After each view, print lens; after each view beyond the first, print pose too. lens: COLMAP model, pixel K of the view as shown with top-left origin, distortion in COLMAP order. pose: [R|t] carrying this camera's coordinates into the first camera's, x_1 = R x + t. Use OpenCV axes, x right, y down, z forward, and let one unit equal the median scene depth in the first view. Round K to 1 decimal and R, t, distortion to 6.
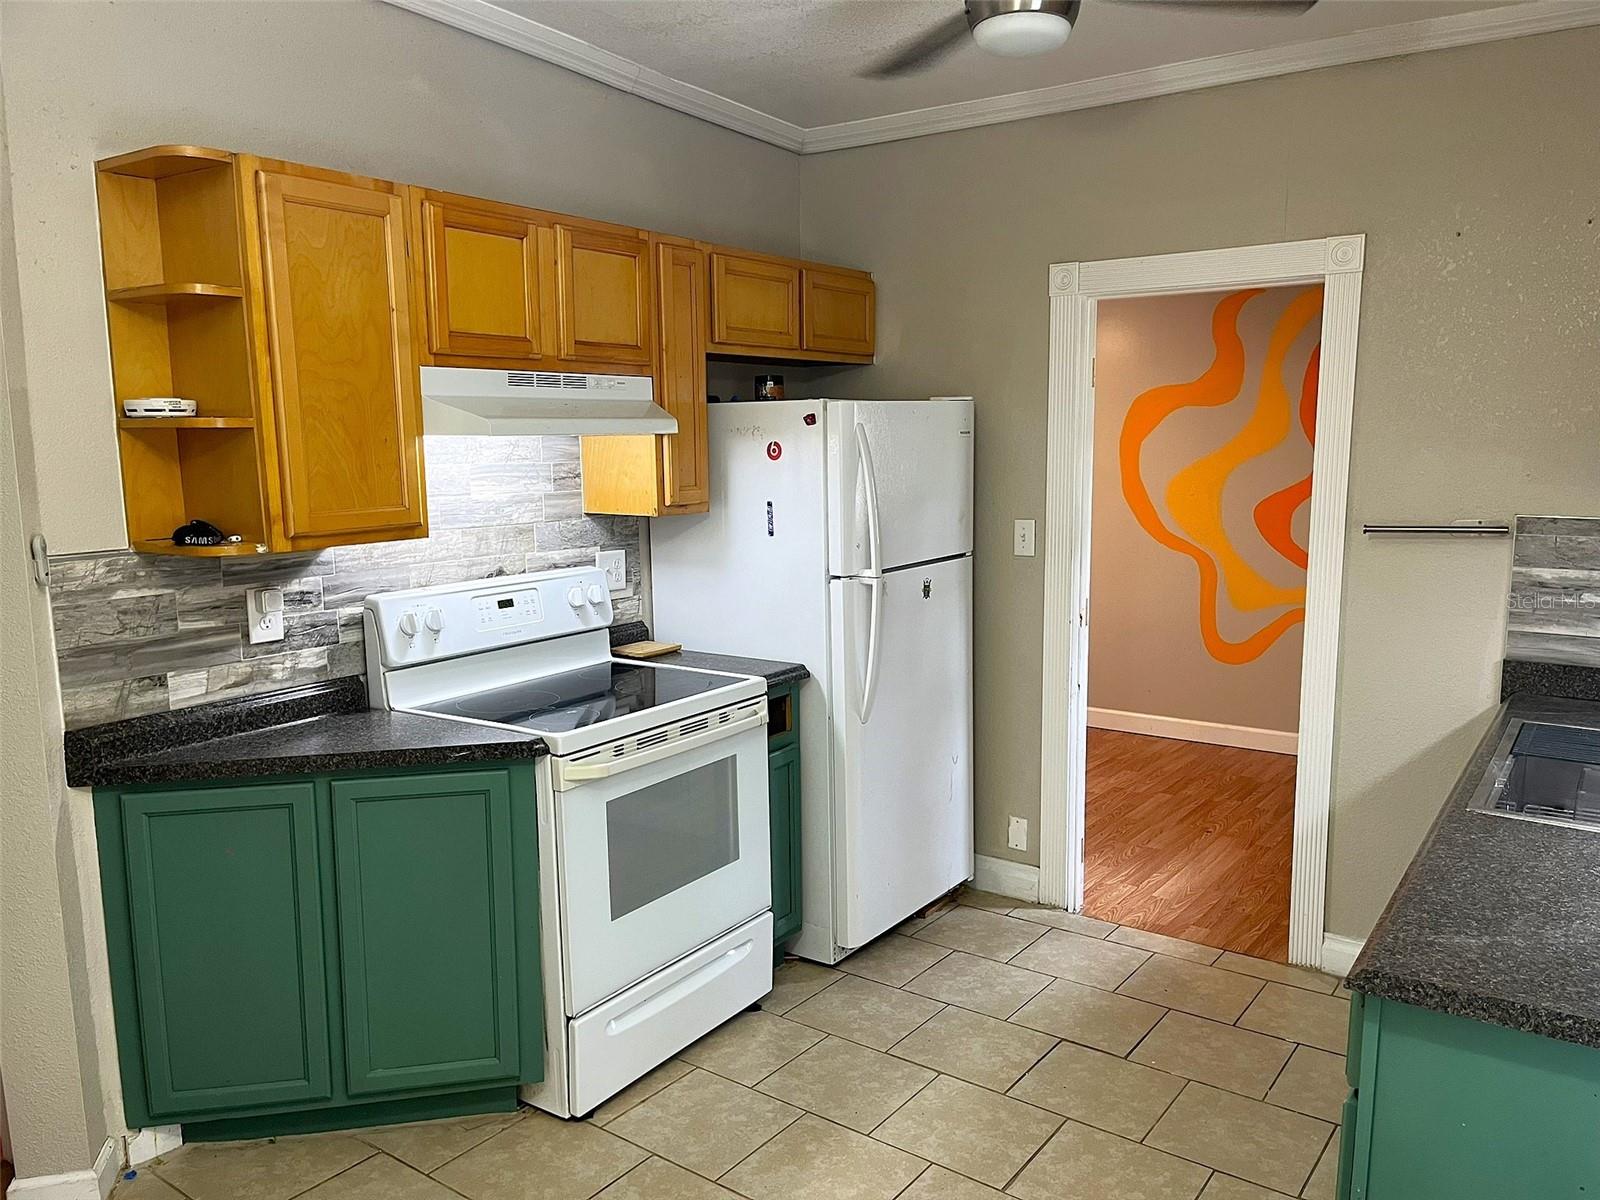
lens RADIAL K [[1205.9, 0, 852.9], [0, 1205.9, 605.5], [0, 0, 1]] dist [0.069635, -0.087475]
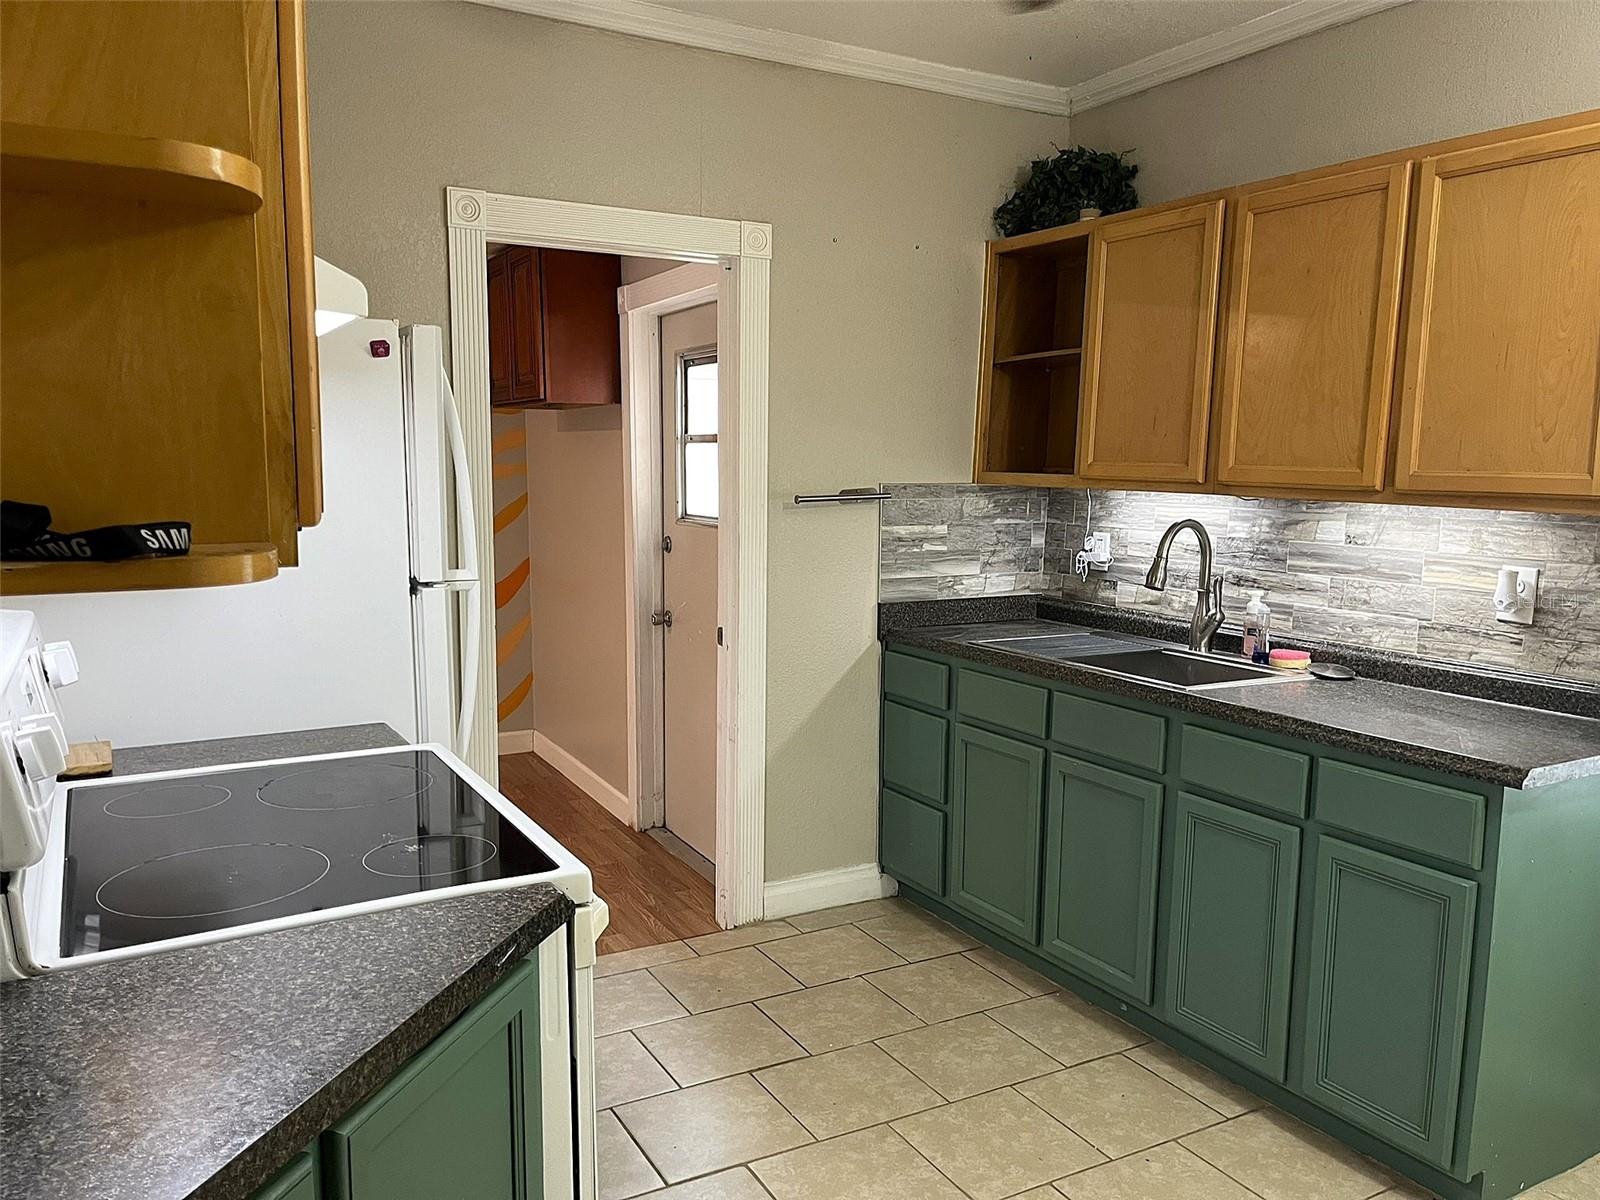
lens RADIAL K [[1205.9, 0, 788.3], [0, 1205.9, 608.6], [0, 0, 1]] dist [0.069635, -0.087475]
pose [[0.439560, -0.098480, 0.892798, -0.581897], [0.110584, 0.992343, 0.055015, -0.026950], [-0.891380, 0.074546, 0.447085, 0.553826]]
